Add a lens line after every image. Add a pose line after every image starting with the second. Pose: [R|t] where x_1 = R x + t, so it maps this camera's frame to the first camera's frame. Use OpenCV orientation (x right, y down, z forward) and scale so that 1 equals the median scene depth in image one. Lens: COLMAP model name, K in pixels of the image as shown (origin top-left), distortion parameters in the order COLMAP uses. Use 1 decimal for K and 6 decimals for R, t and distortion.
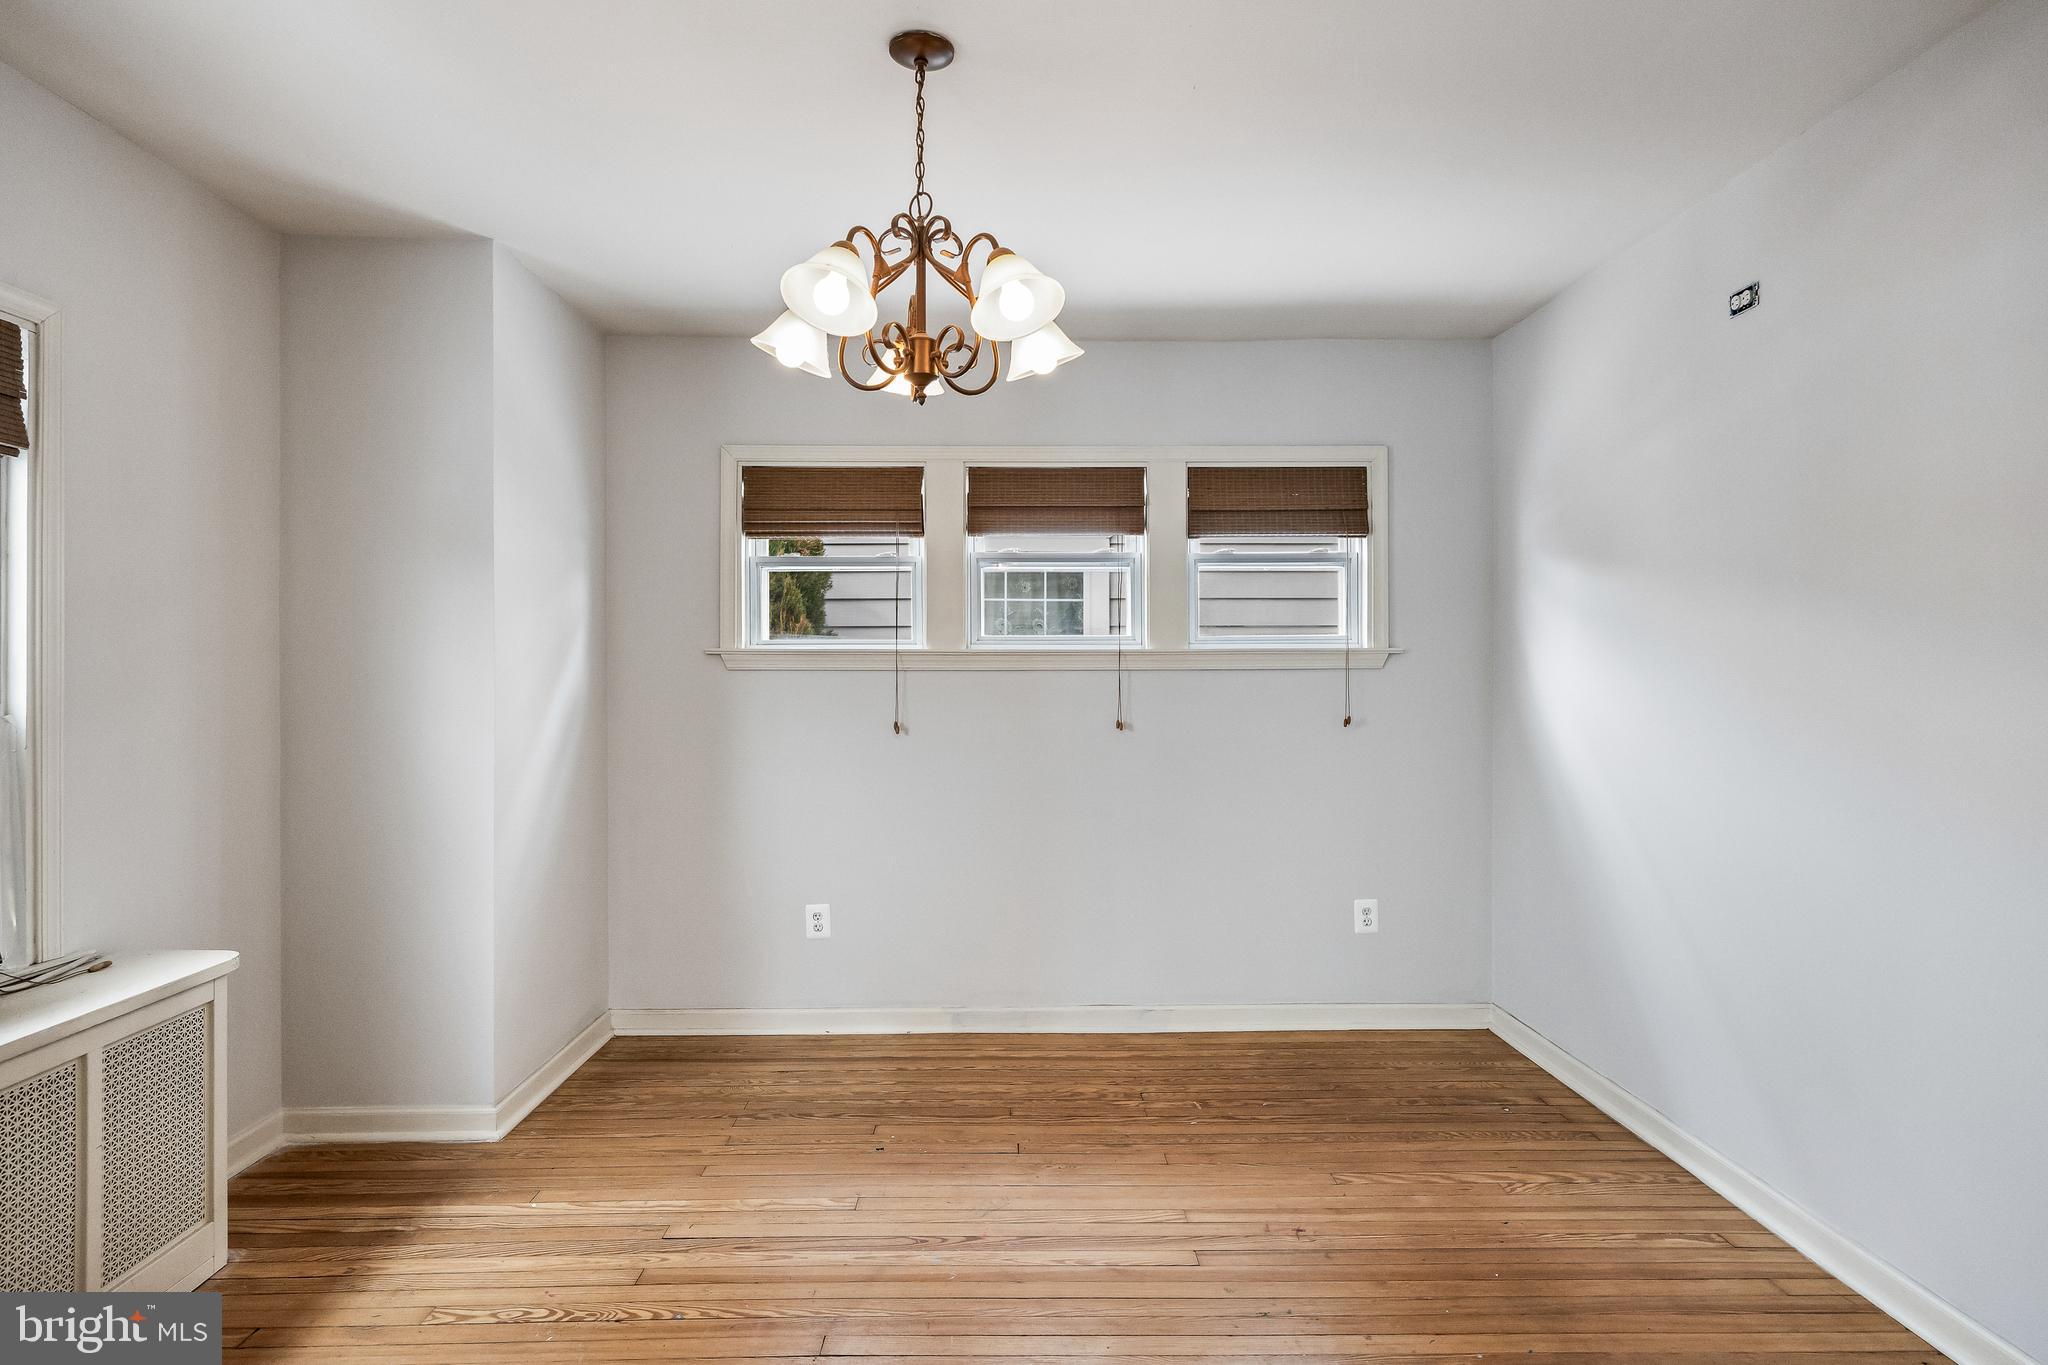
lens RADIAL K [[1180.4, 0, 1016.2], [0, 1180.4, 671.6], [0, 0, 1]] dist [0.007439, -0.000764]
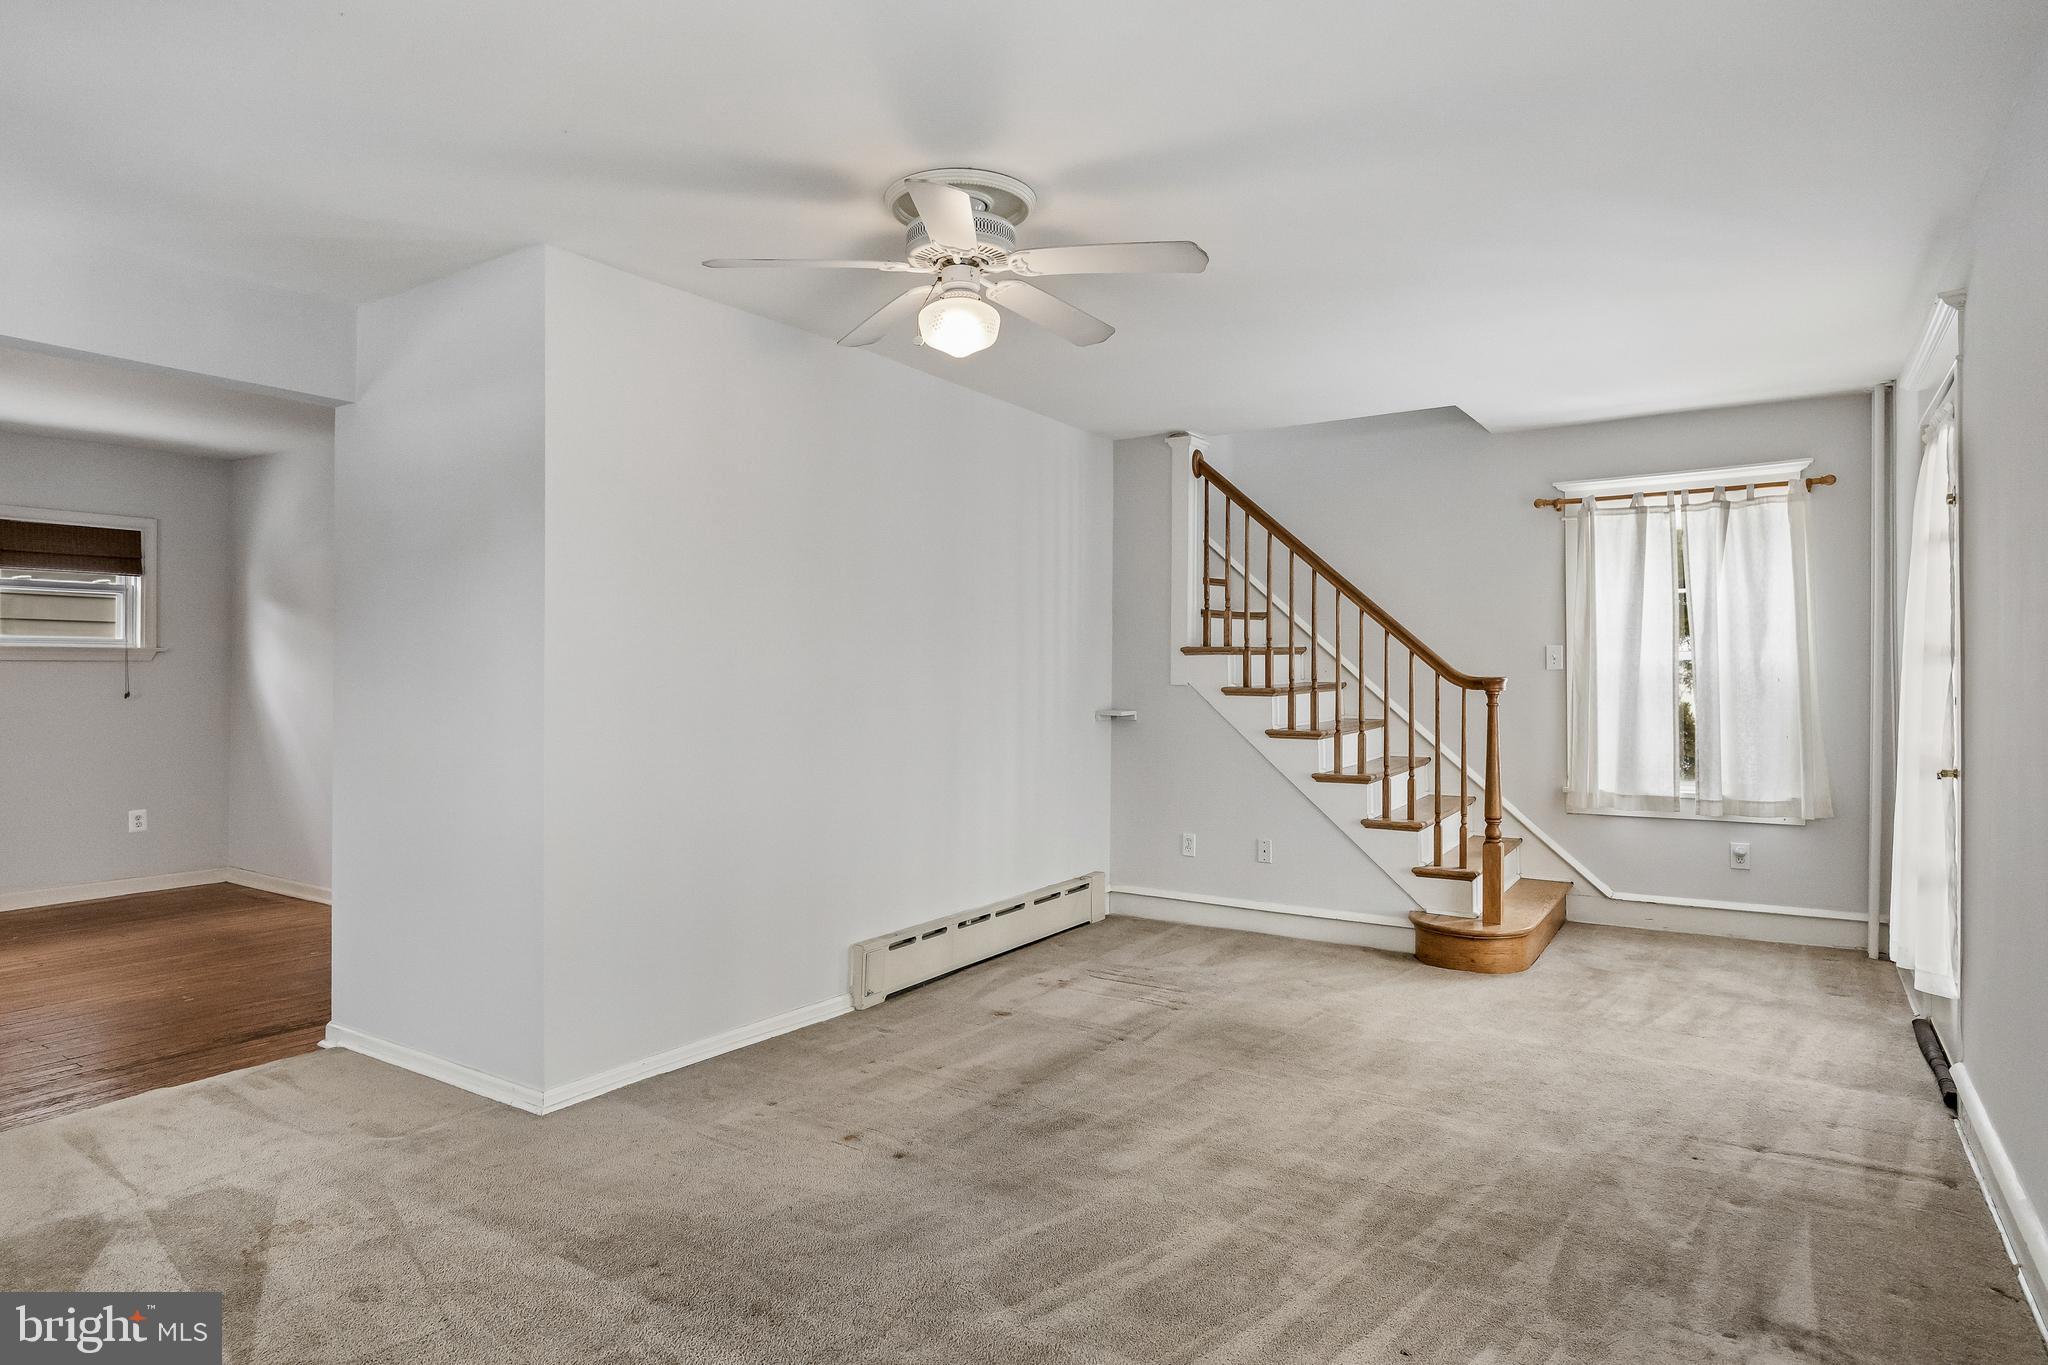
lens RADIAL K [[1158.6, 0, 1015.6], [0, 1158.6, 660.4], [0, 0, 1]] dist [-0.008705, -0.000949]
pose [[0.560110, 0.005467, 0.828400, -0.313097], [-0.006606, 0.999976, -0.002132, -0.007689], [-0.828392, -0.004278, 0.560132, -0.801651]]
